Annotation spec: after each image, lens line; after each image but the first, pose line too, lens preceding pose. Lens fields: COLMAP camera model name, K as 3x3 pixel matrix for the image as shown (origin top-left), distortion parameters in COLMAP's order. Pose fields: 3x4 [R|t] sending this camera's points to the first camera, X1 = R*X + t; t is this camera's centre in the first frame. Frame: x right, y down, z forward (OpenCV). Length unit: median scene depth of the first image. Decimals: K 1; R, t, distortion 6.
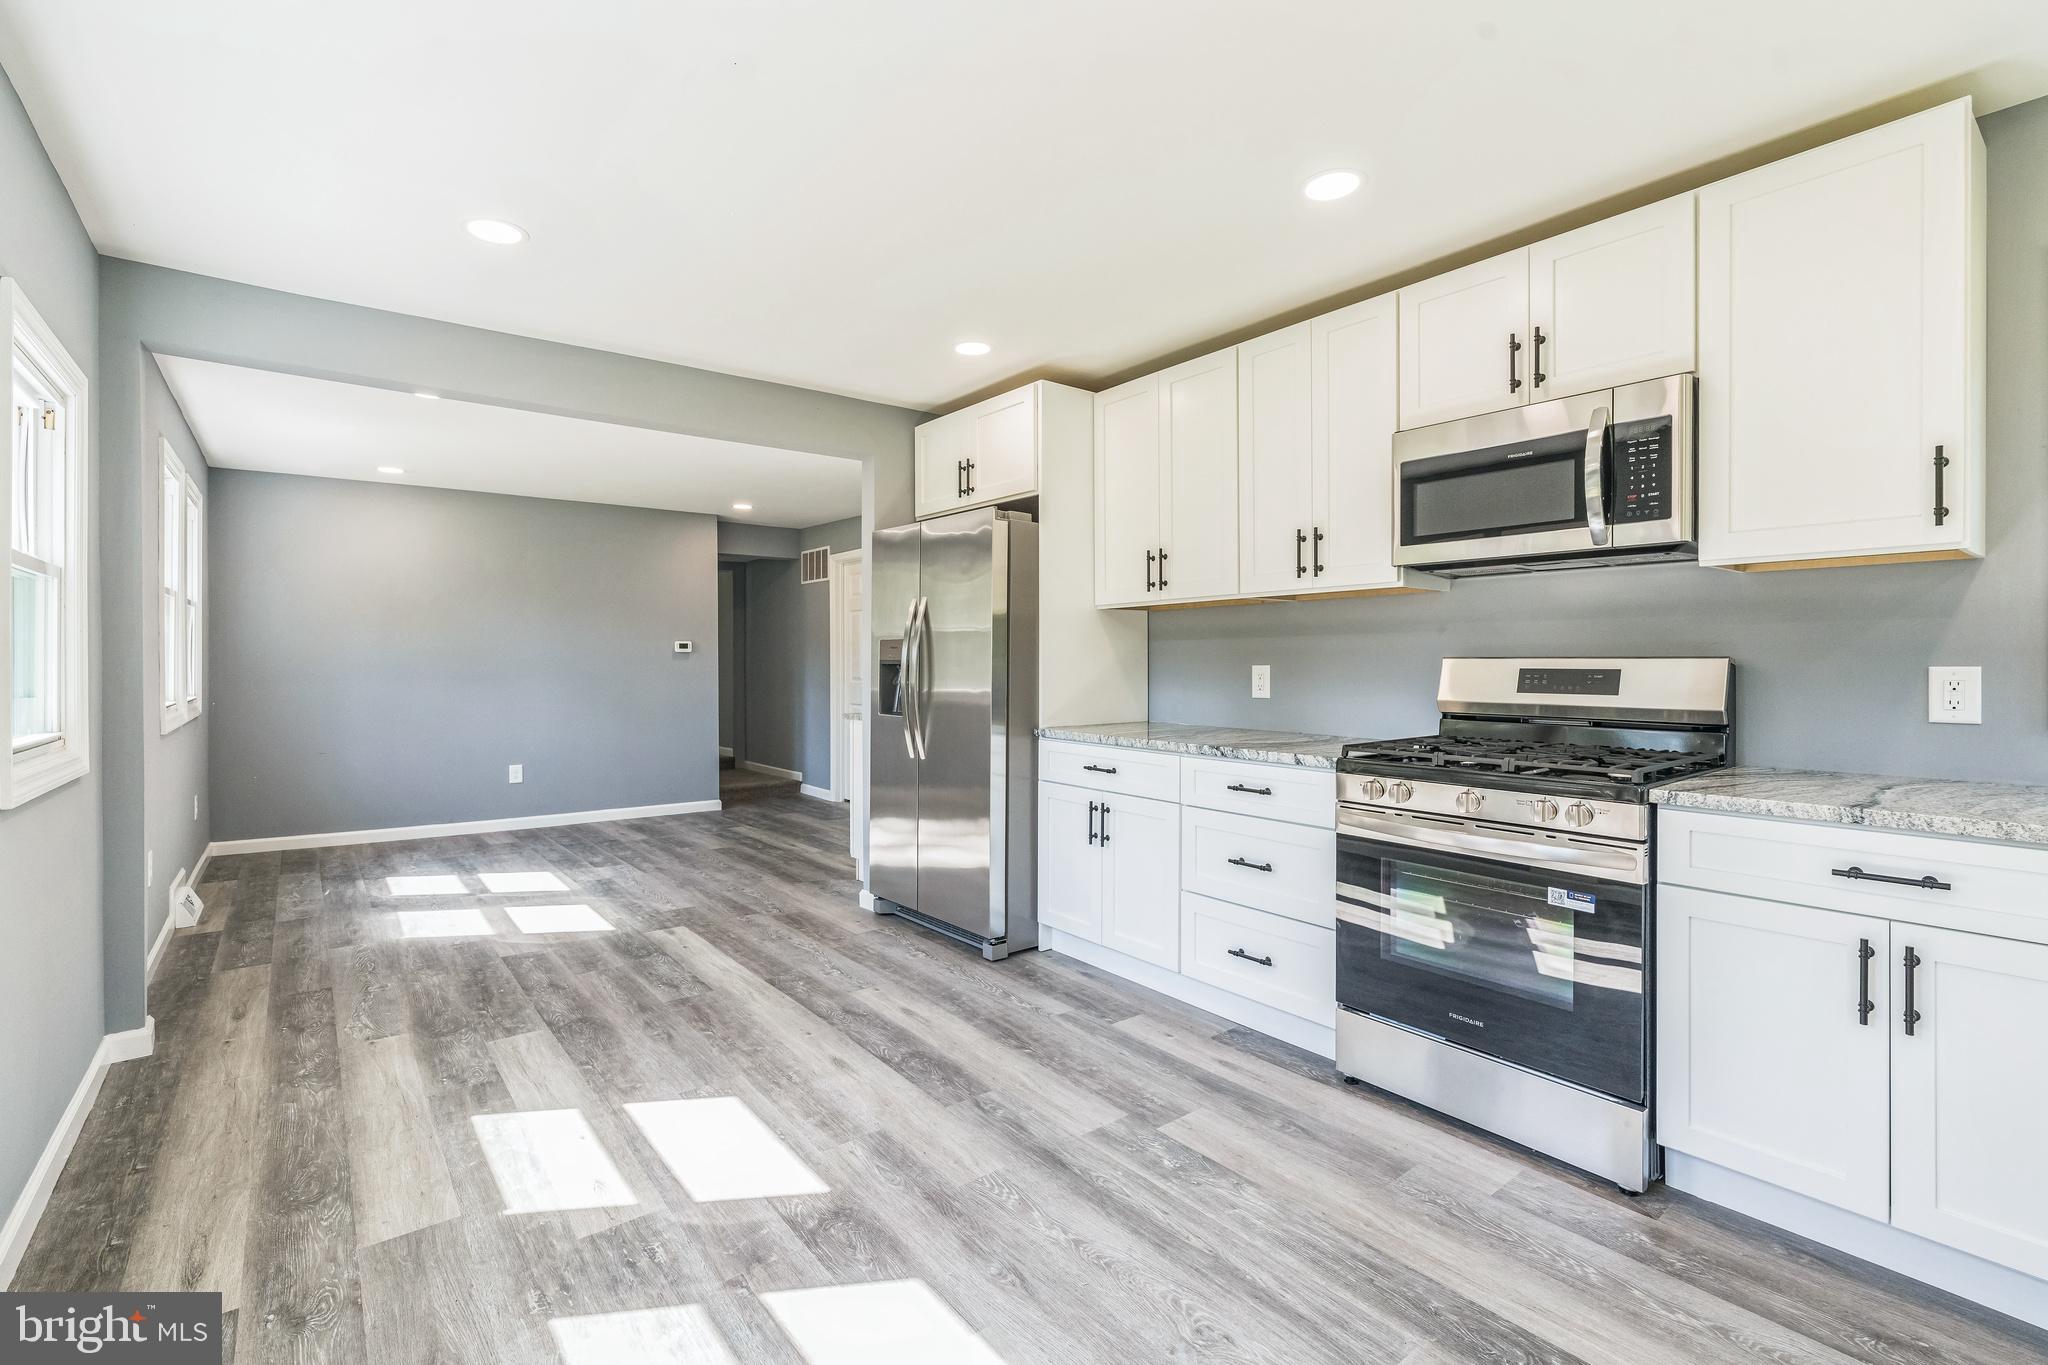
lens RADIAL K [[931.1, 0, 1010.0], [0, 931.1, 672.0], [0, 0, 1]] dist [0.000965, 0.001032]
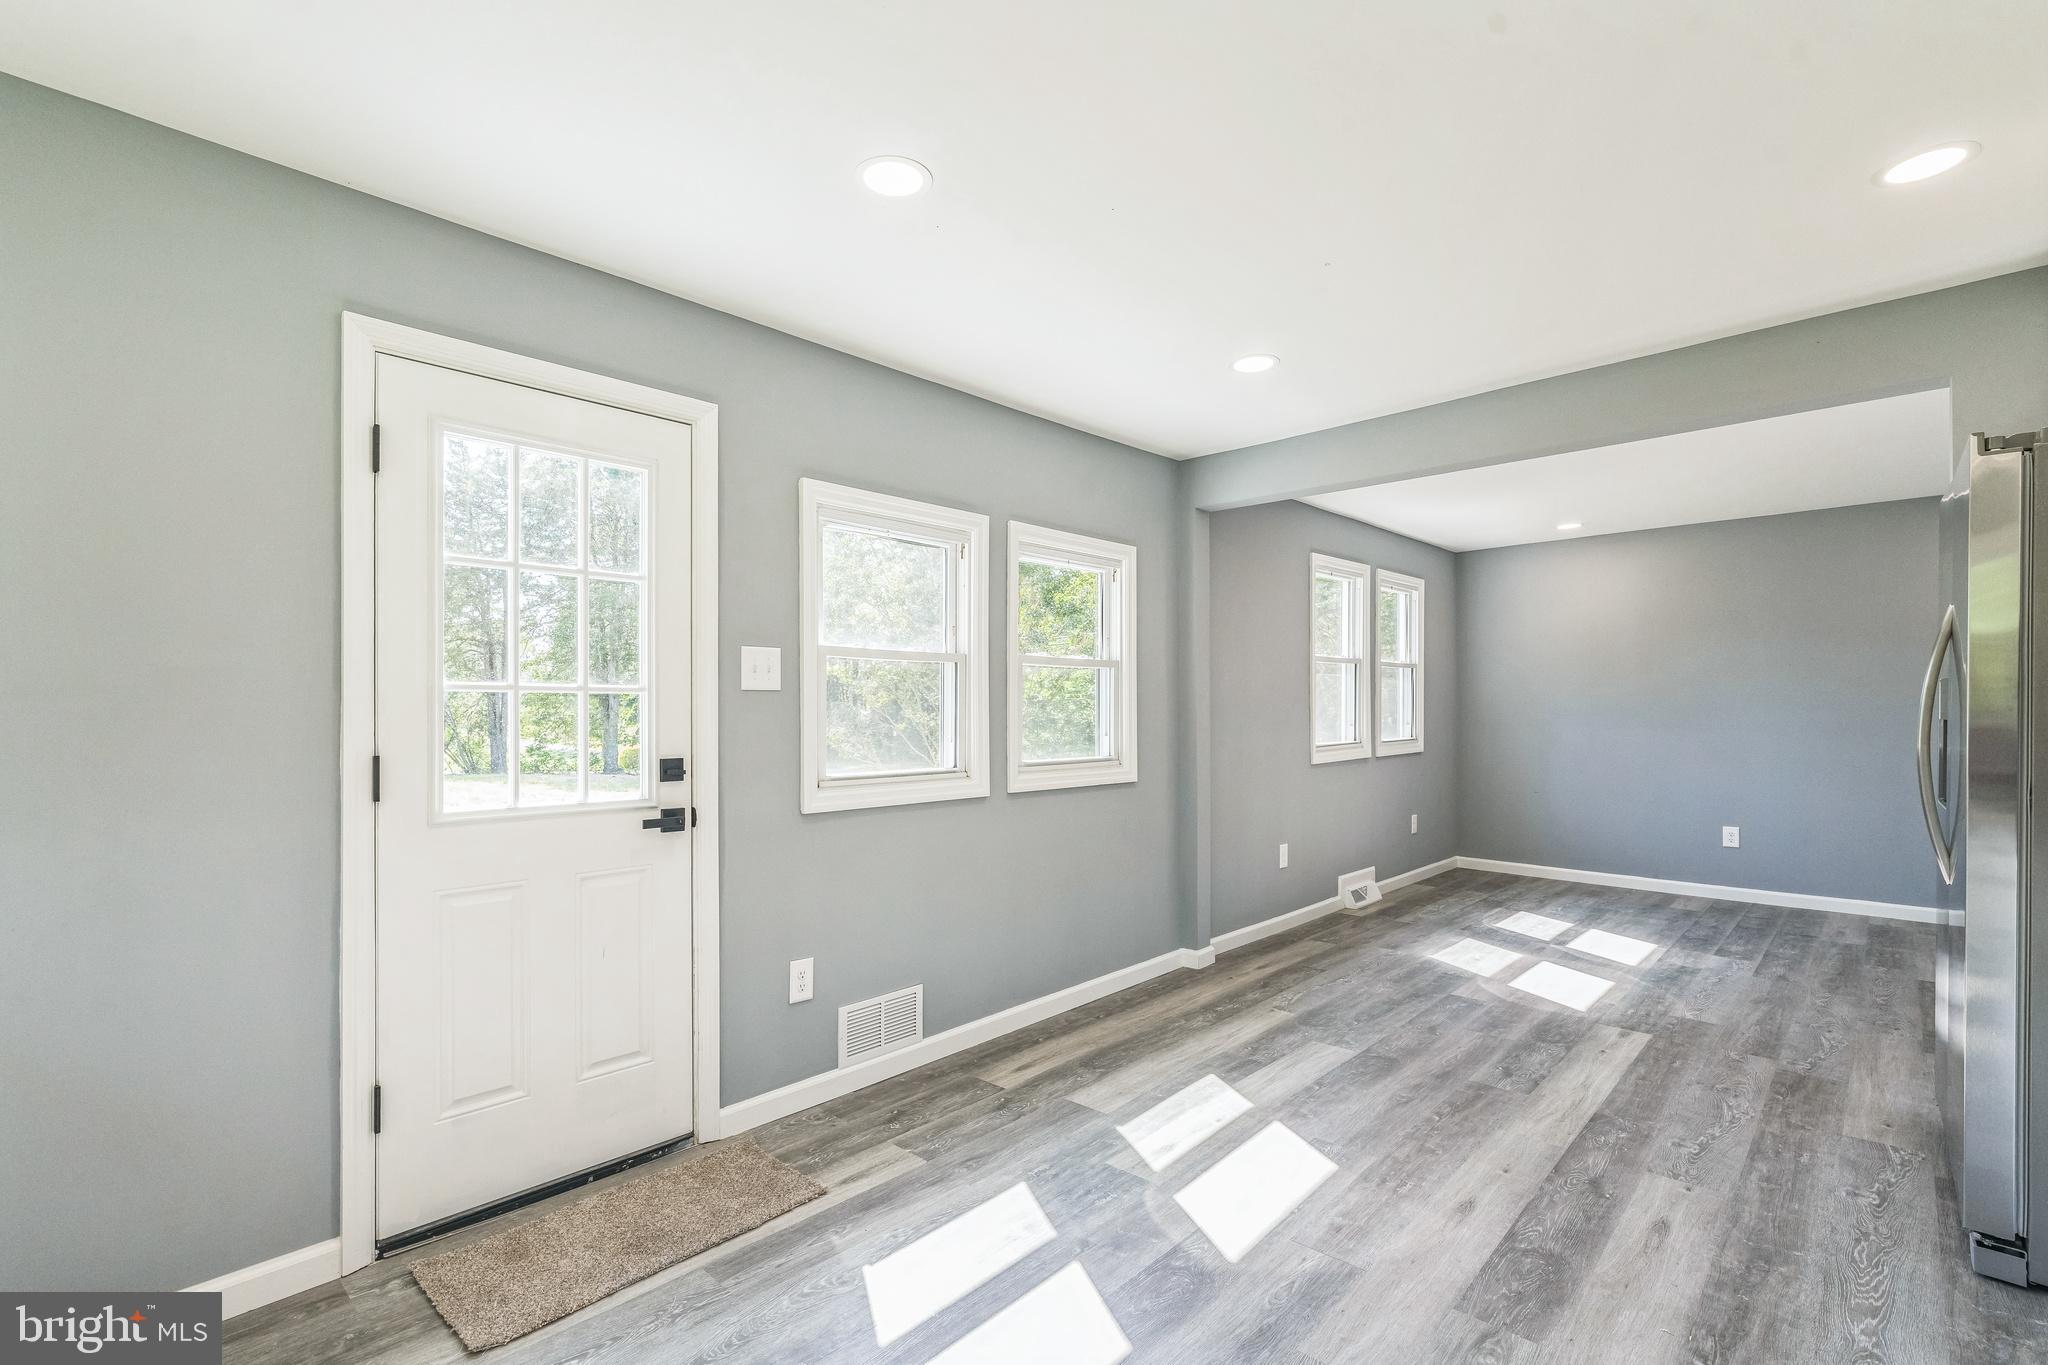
lens RADIAL K [[931.1, 0, 1008.7], [0, 931.1, 697.8], [0, 0, 1]] dist [0.000965, 0.001032]
pose [[0.141678, -0.012771, -0.989830, 0.539606], [-0.003158, 0.999906, -0.013353, -0.015889], [0.989908, 0.005017, 0.141624, 0.449392]]
